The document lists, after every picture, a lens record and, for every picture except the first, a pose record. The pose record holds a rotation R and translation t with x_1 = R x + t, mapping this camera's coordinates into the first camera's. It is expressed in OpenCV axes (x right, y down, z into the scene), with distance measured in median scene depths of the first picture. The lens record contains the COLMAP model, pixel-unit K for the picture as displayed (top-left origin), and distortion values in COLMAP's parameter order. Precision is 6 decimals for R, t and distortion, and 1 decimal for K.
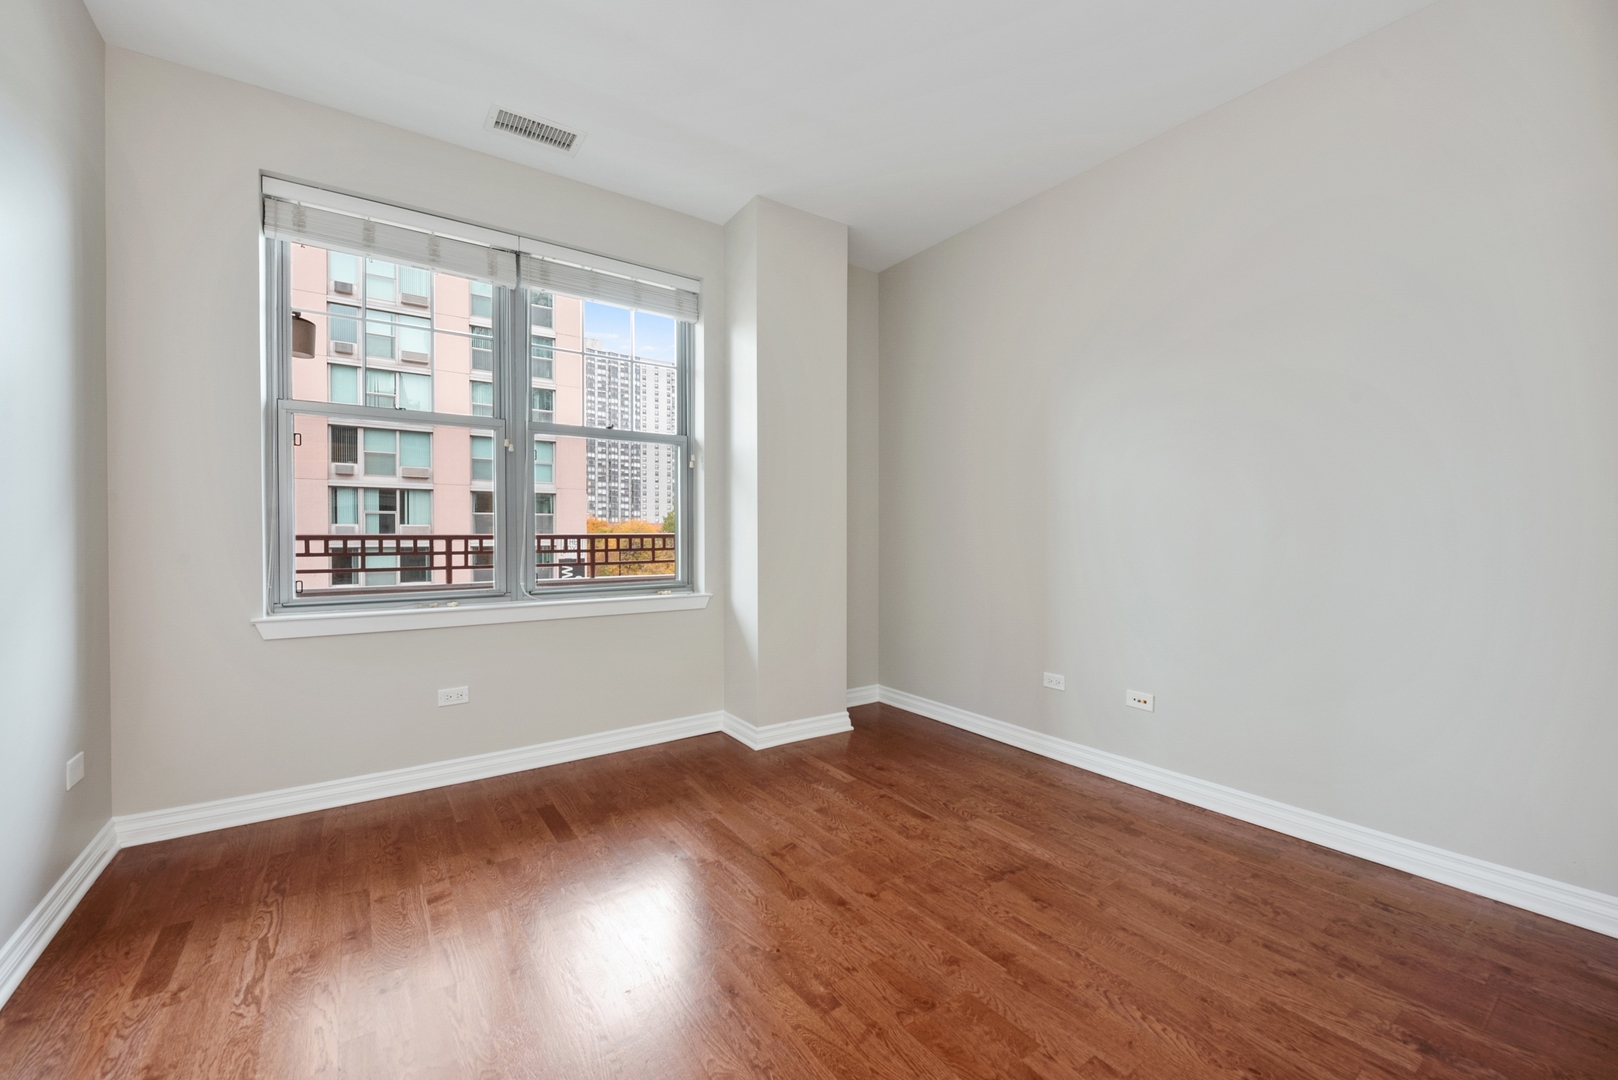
lens RADIAL K [[639.7, 0, 810.5], [0, 639.7, 542.5], [0, 0, 1]] dist [-0.007903, -0.000298]
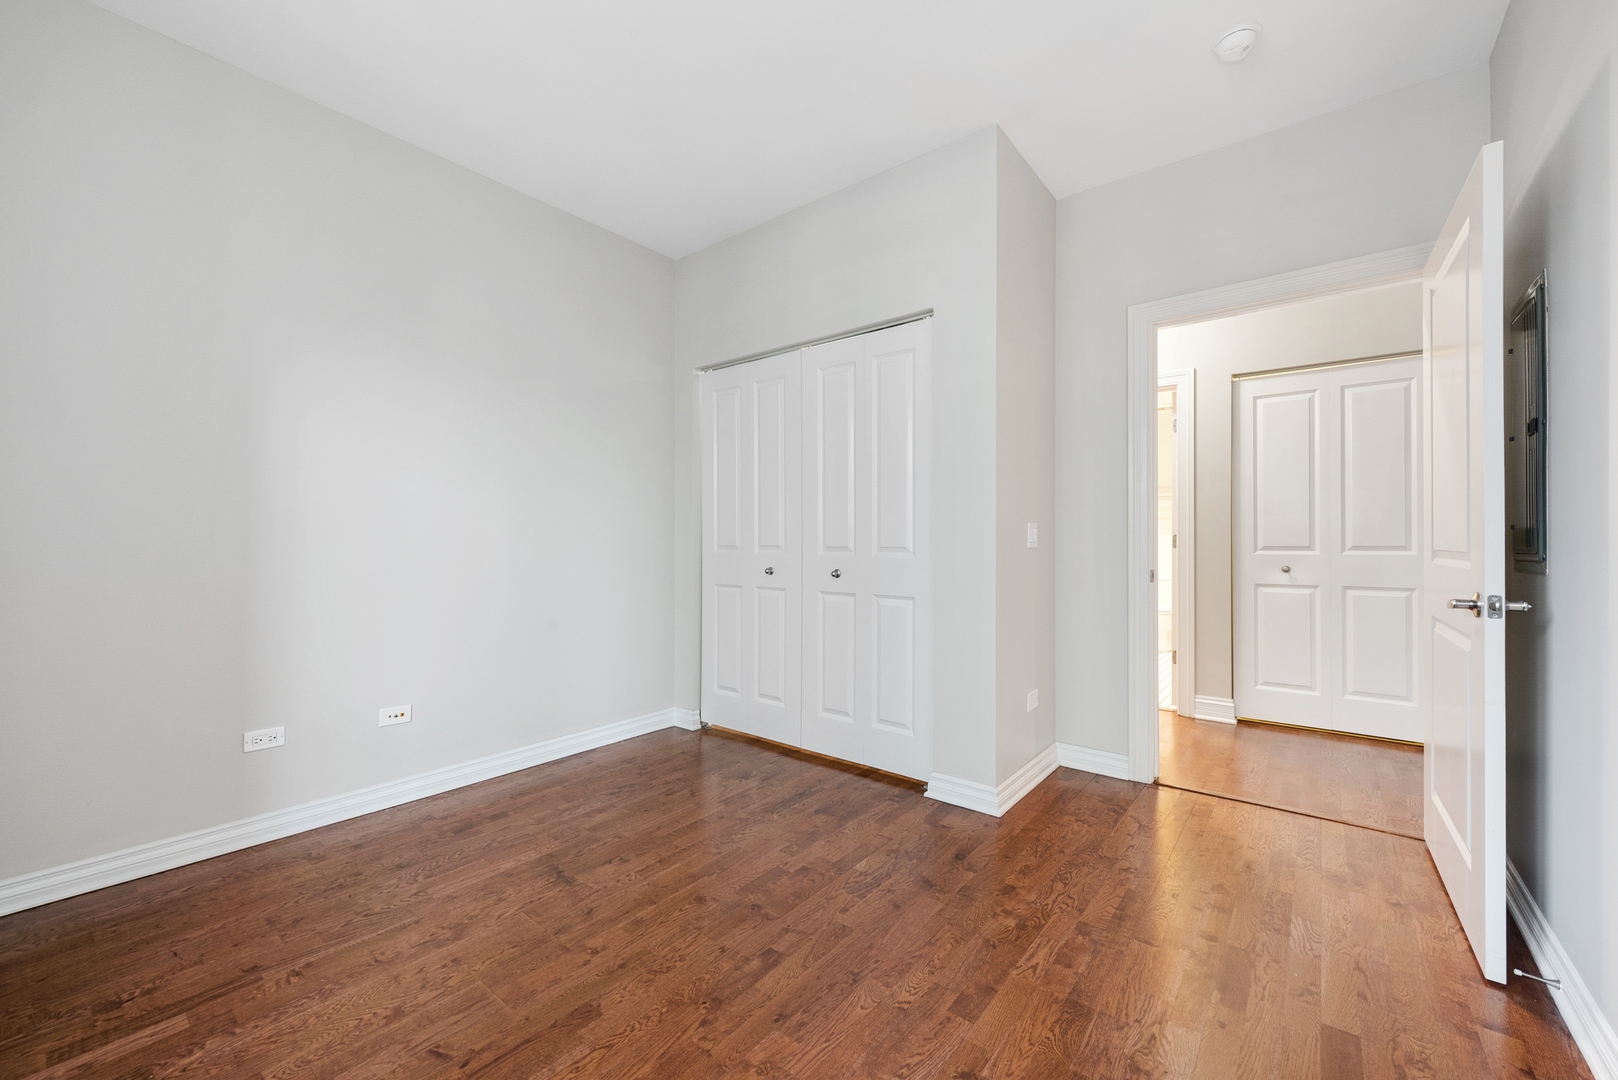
lens RADIAL K [[639.7, 0, 810.5], [0, 639.7, 542.5], [0, 0, 1]] dist [-0.007903, -0.000298]
pose [[-0.274549, -0.004312, 0.961563, -0.716051], [0.015797, 0.999835, 0.008994, -0.014876], [-0.961443, 0.017659, -0.274436, 0.814295]]
